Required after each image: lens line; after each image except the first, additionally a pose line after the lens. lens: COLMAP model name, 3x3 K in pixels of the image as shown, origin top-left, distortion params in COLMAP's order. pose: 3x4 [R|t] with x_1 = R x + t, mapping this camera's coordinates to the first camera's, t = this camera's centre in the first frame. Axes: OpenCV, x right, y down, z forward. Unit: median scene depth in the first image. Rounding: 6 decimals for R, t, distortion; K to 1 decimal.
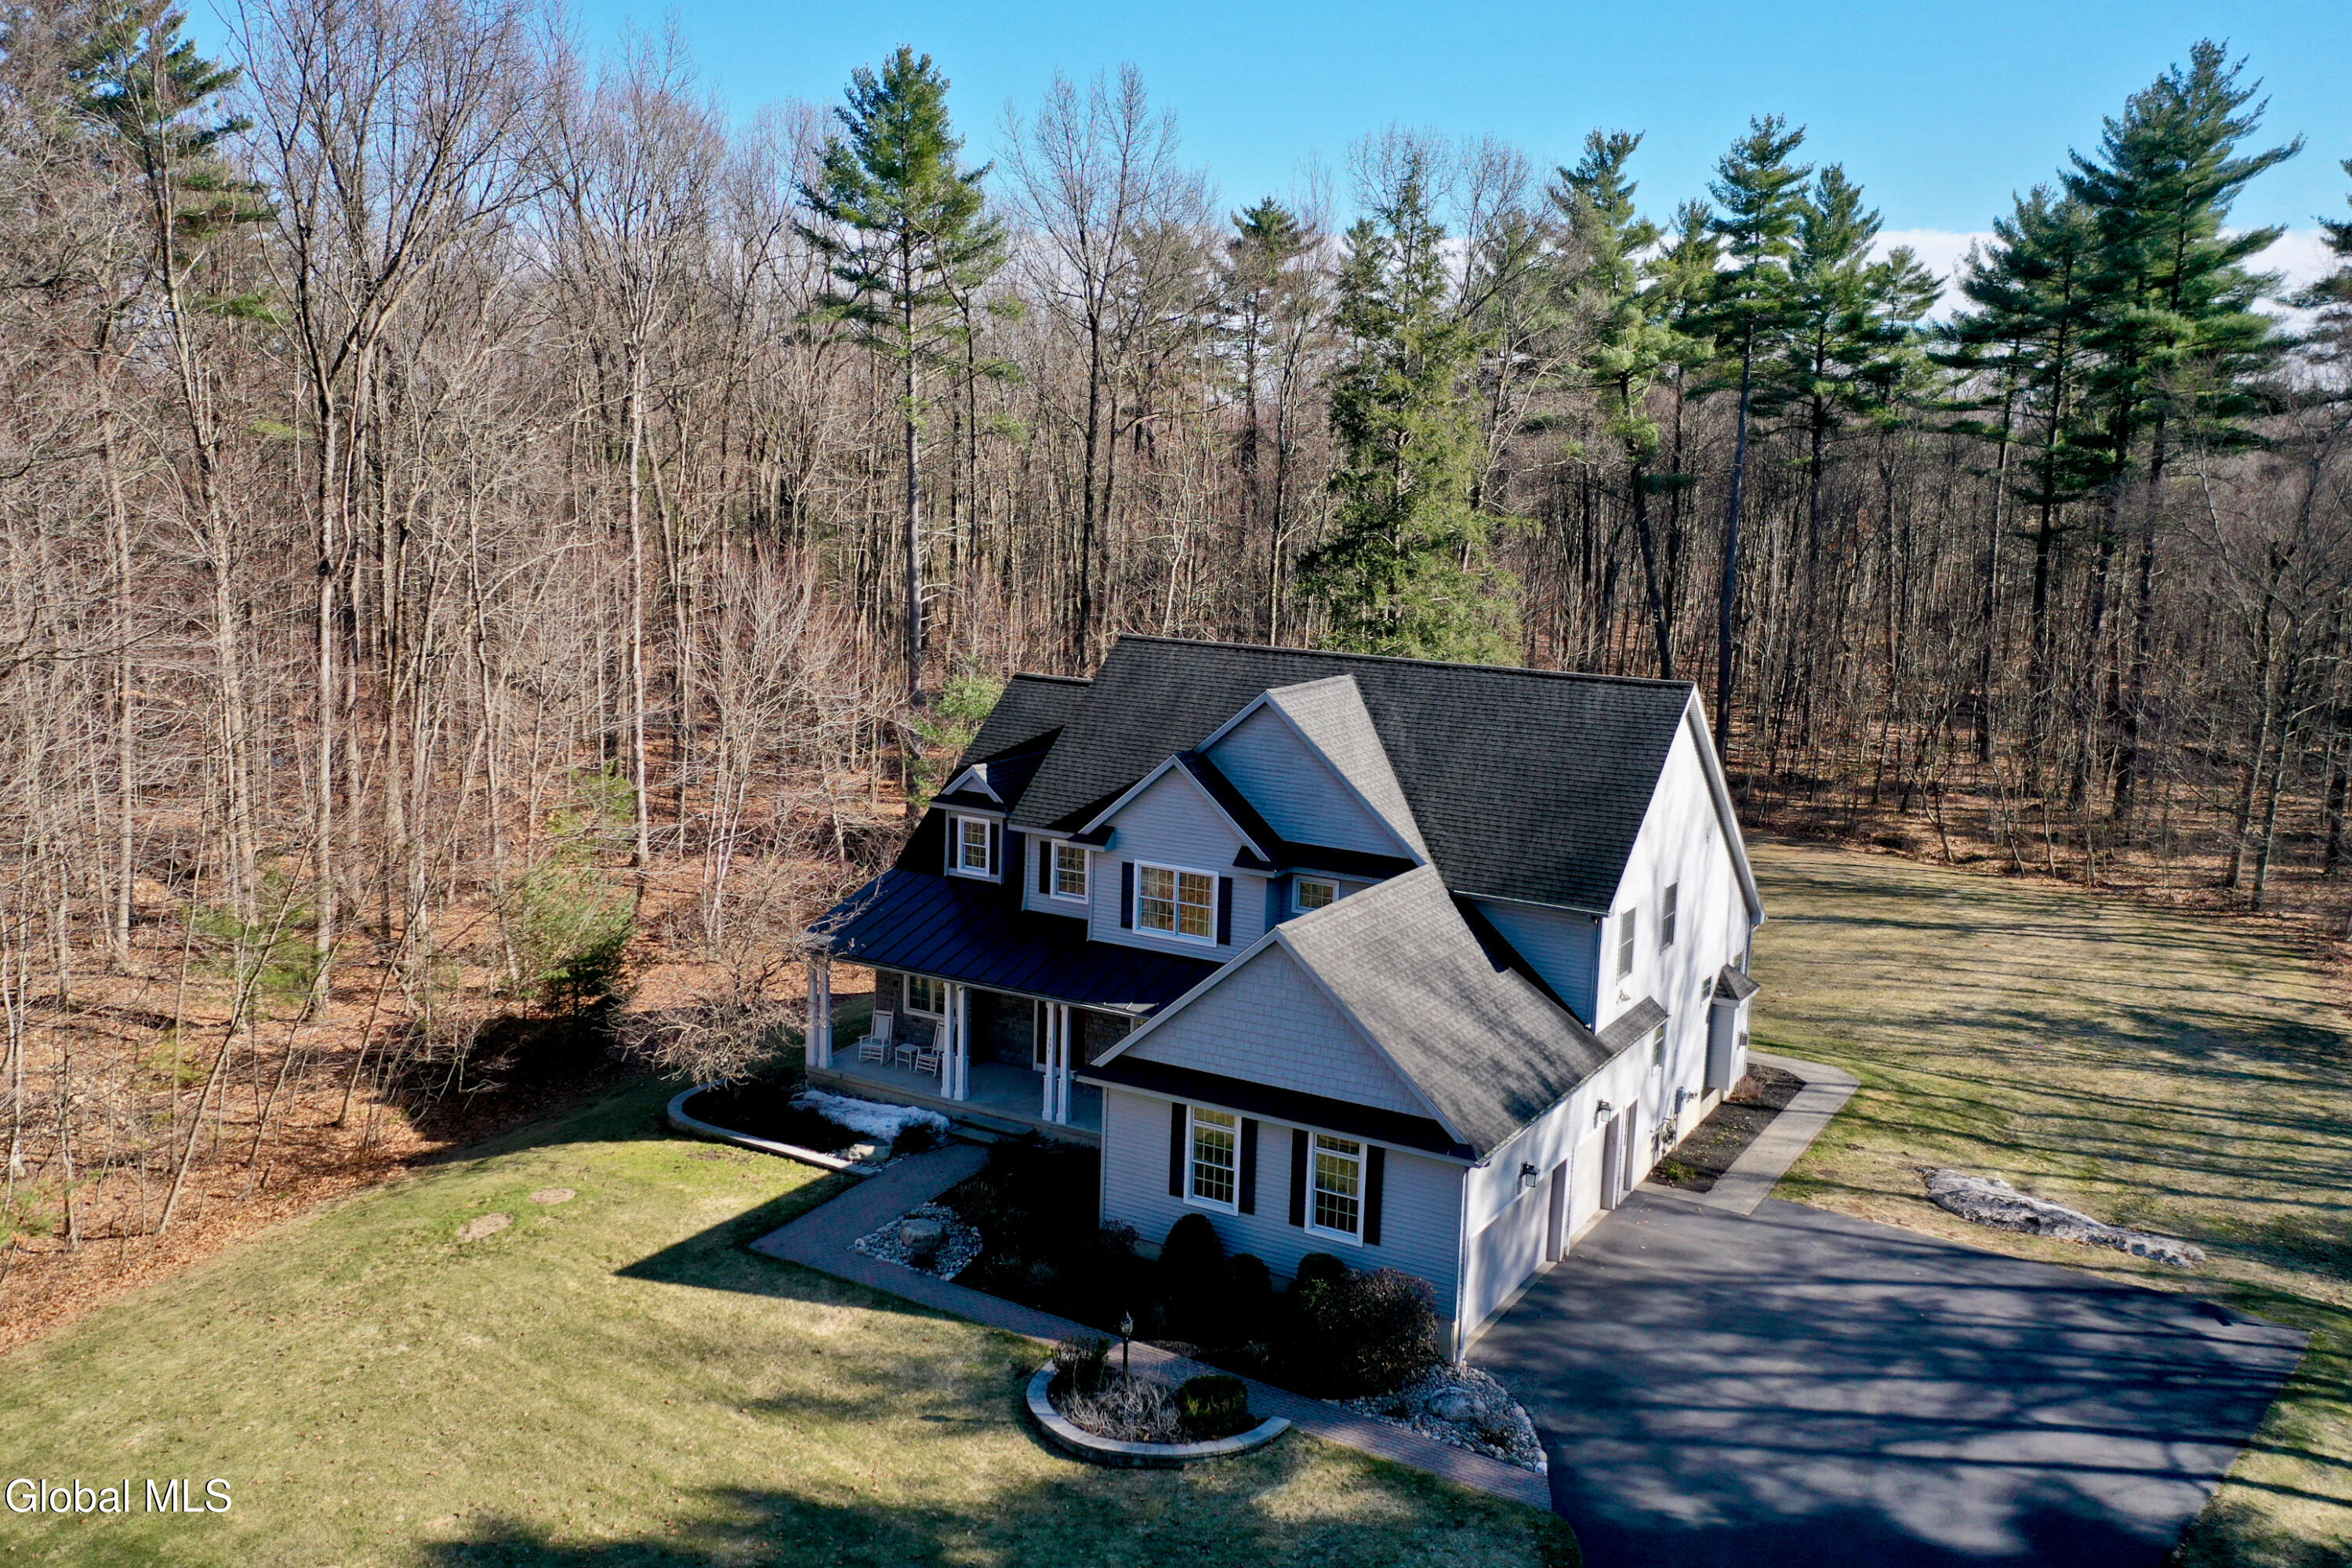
lens RADIAL K [[2015.8, 0, 1113.2], [0, 2015.8, 788.1], [0, 0, 1]] dist [0.005364, 0.001389]
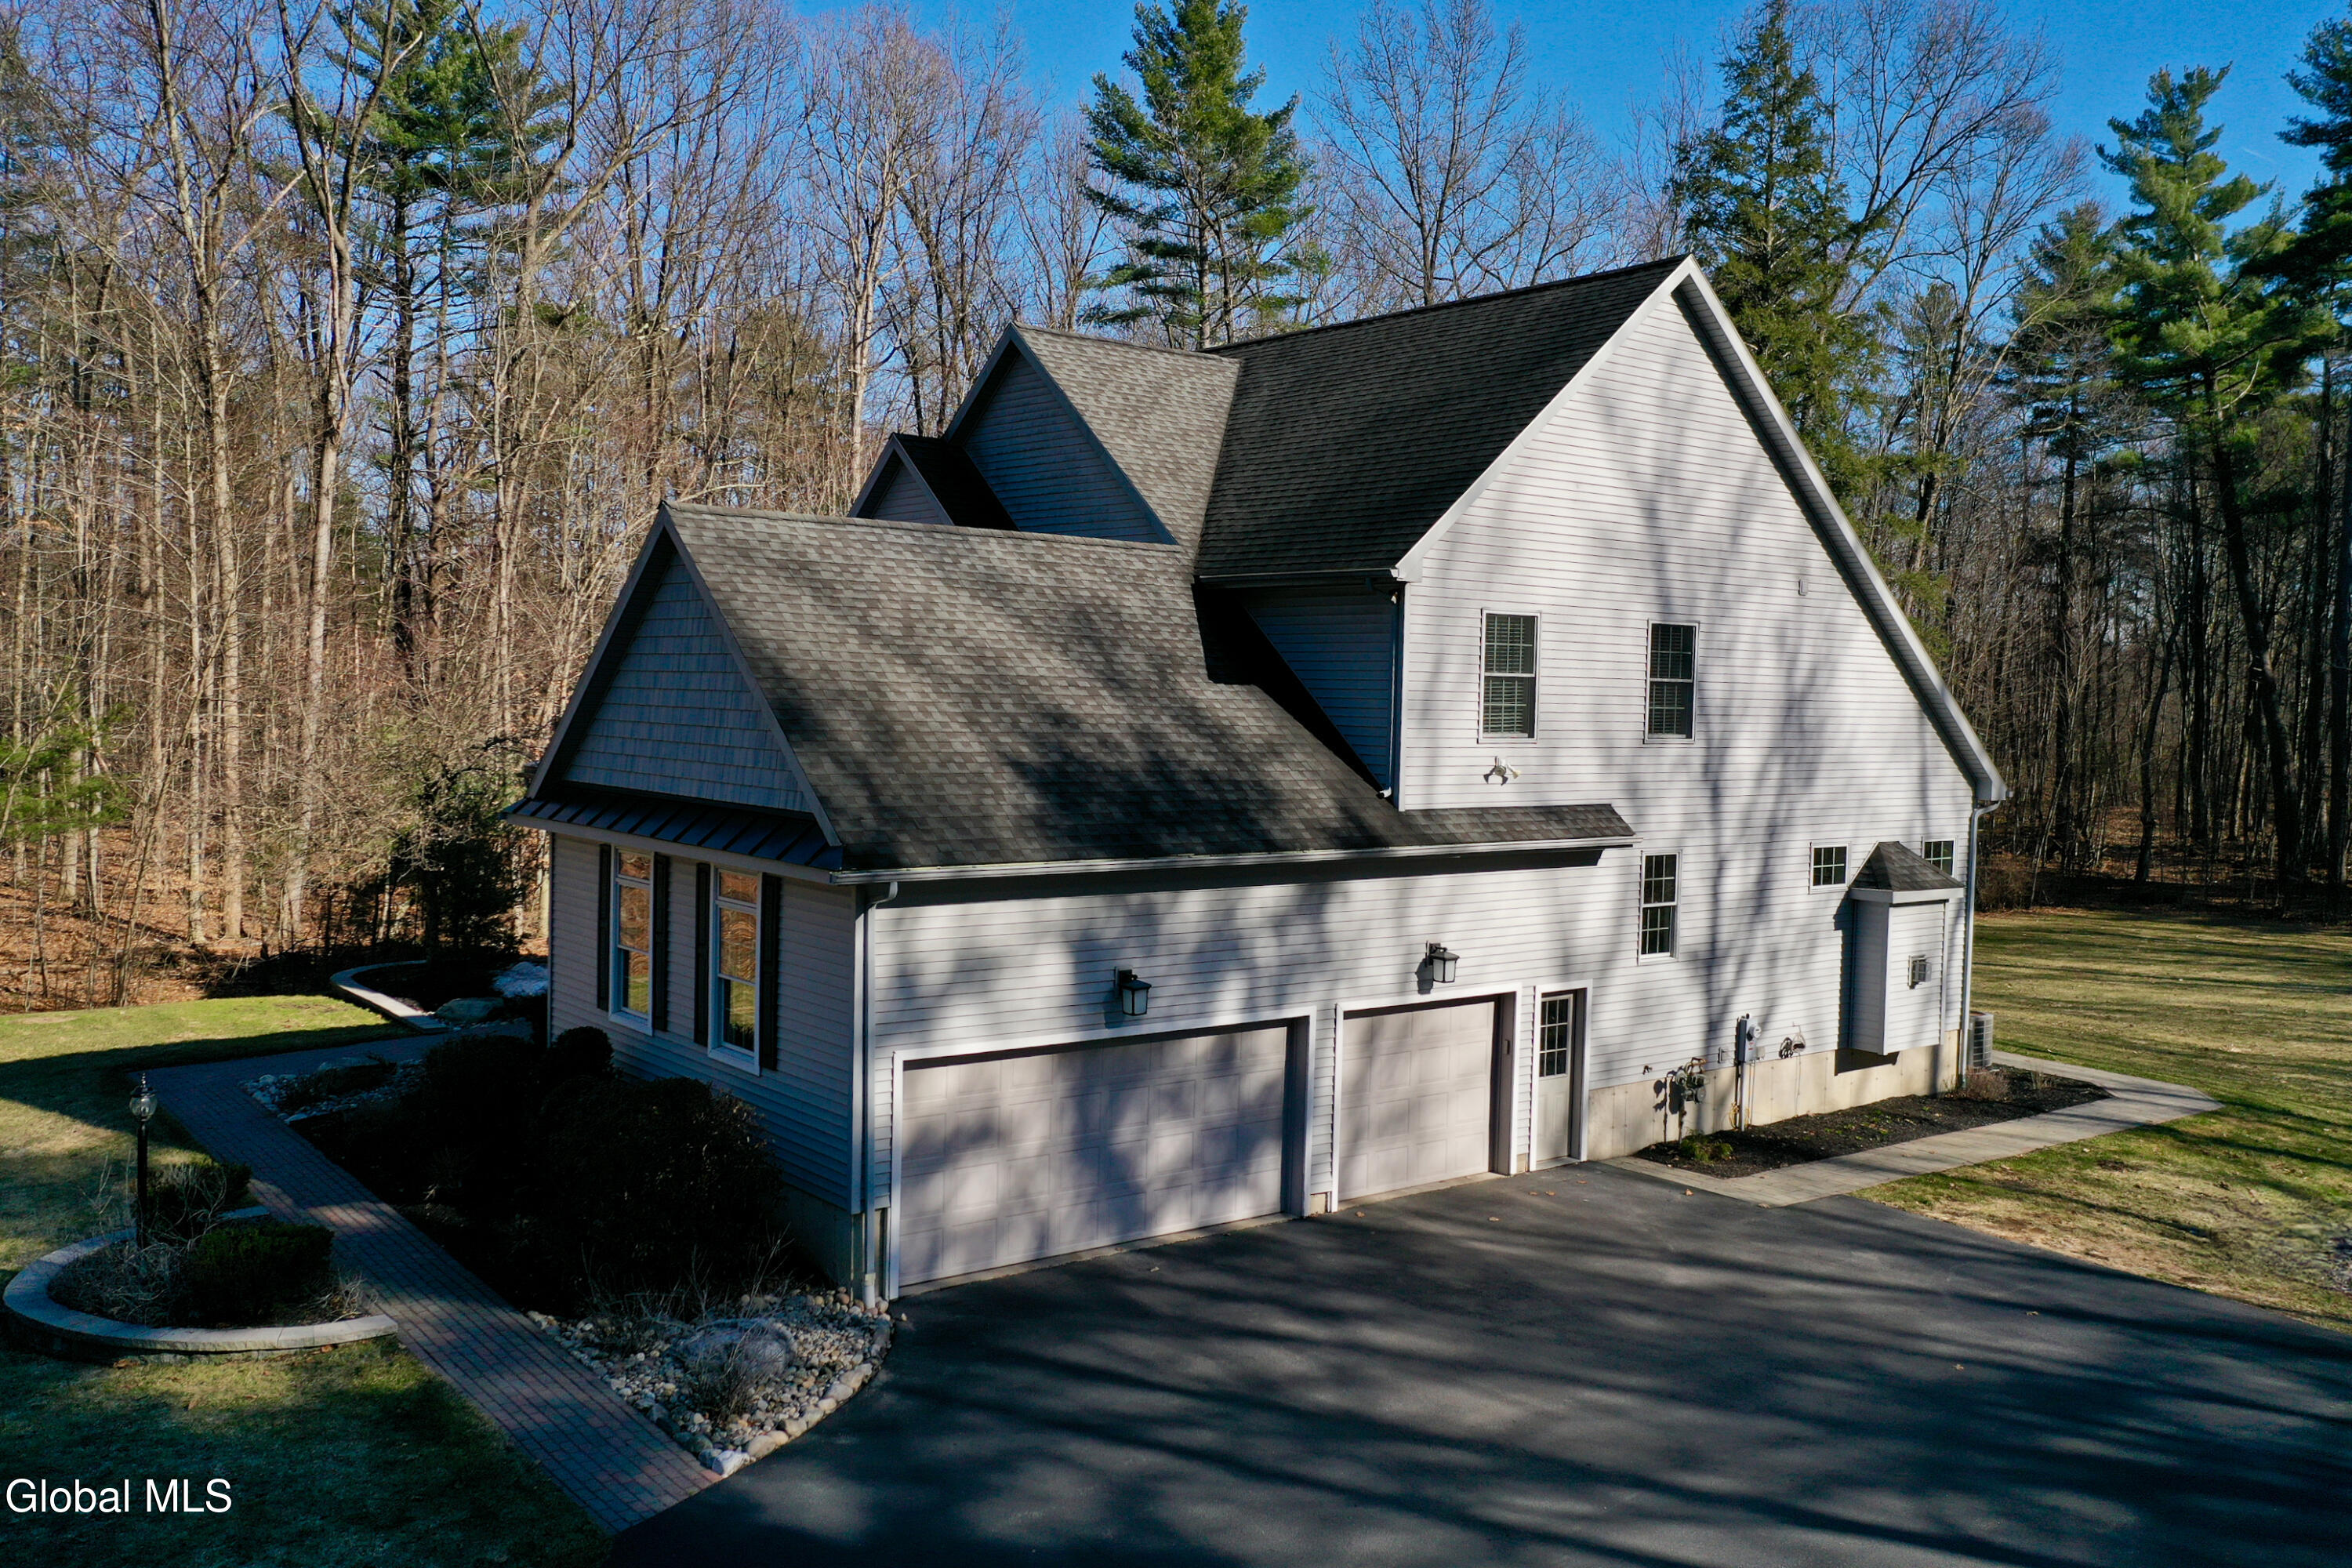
lens RADIAL K [[1937.0, 0, 1173.6], [0, 1937.0, 752.2], [0, 0, 1]] dist [-0.003907, -0.006689]
pose [[0.926915, 0.009140, -0.375160, 0.344238], [-0.075856, 0.983630, -0.163454, 0.179473], [0.367525, 0.179966, 0.912435, 0.452850]]
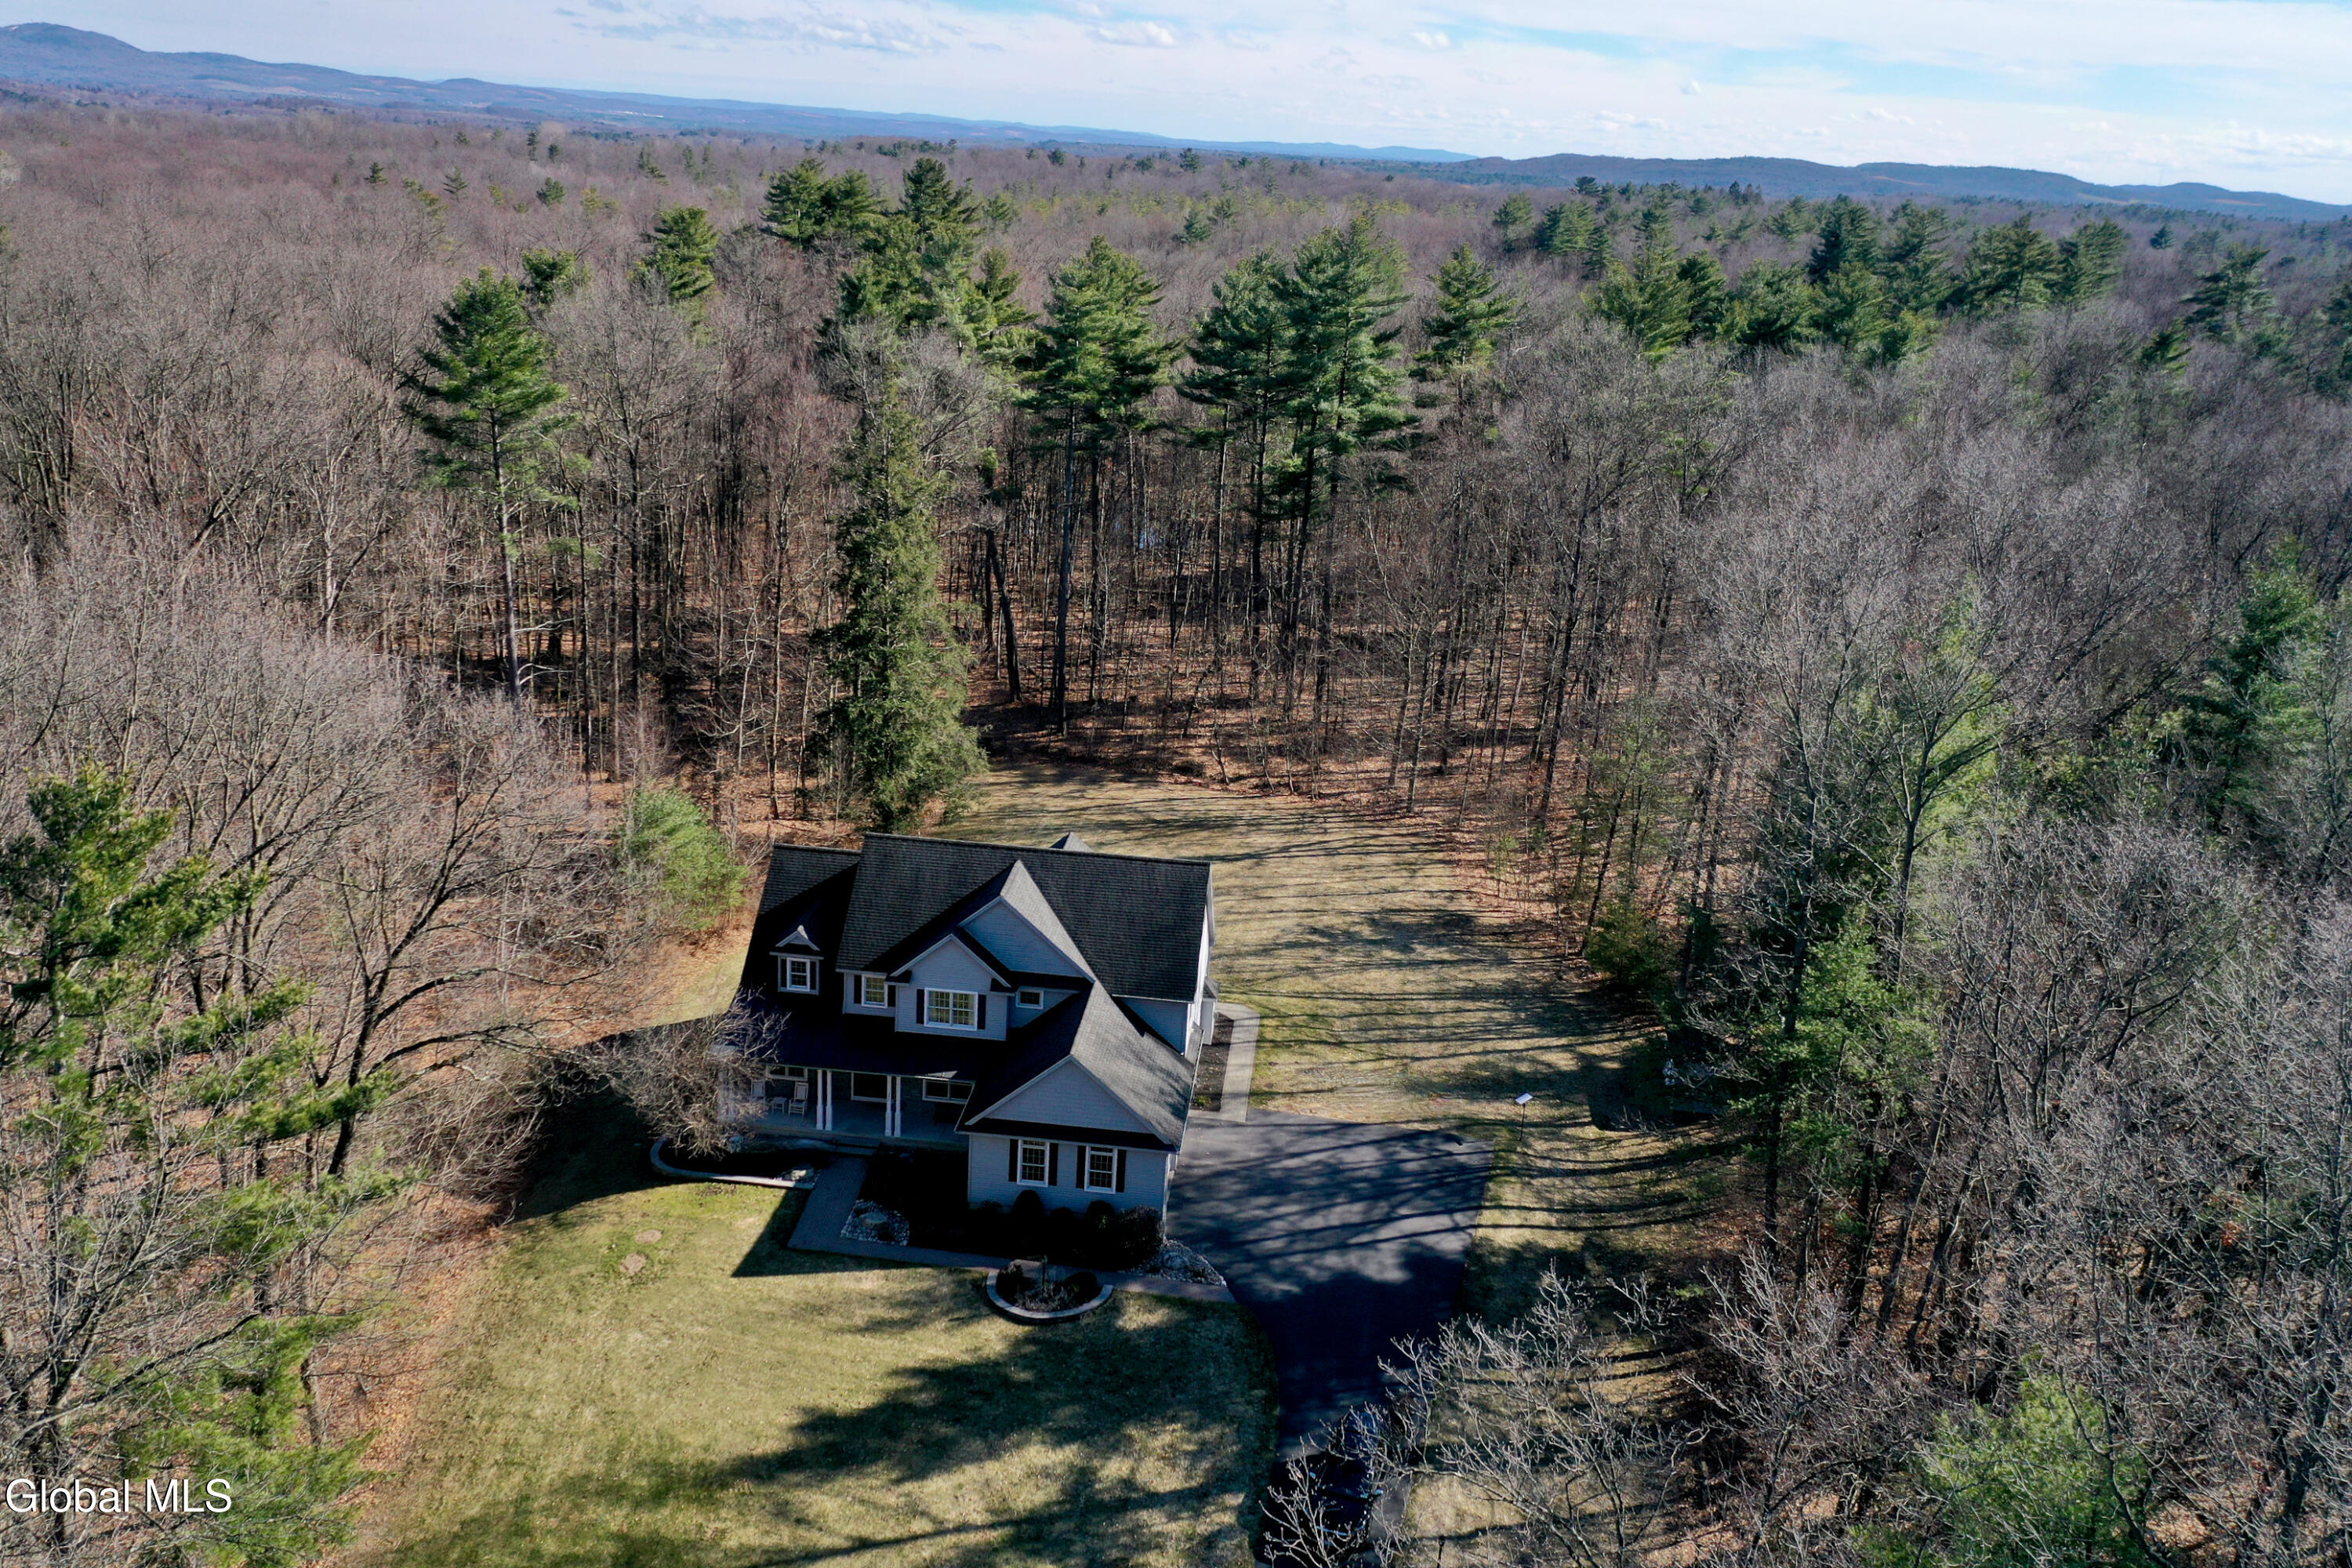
lens RADIAL K [[2015.8, 0, 1113.2], [0, 2015.8, 788.1], [0, 0, 1]] dist [0.005364, 0.001389]
pose [[0.912618, -0.110867, 0.393494, -0.528224], [0.053895, 0.986752, 0.153021, -0.408982], [-0.405246, -0.118442, 0.906503, -0.676734]]
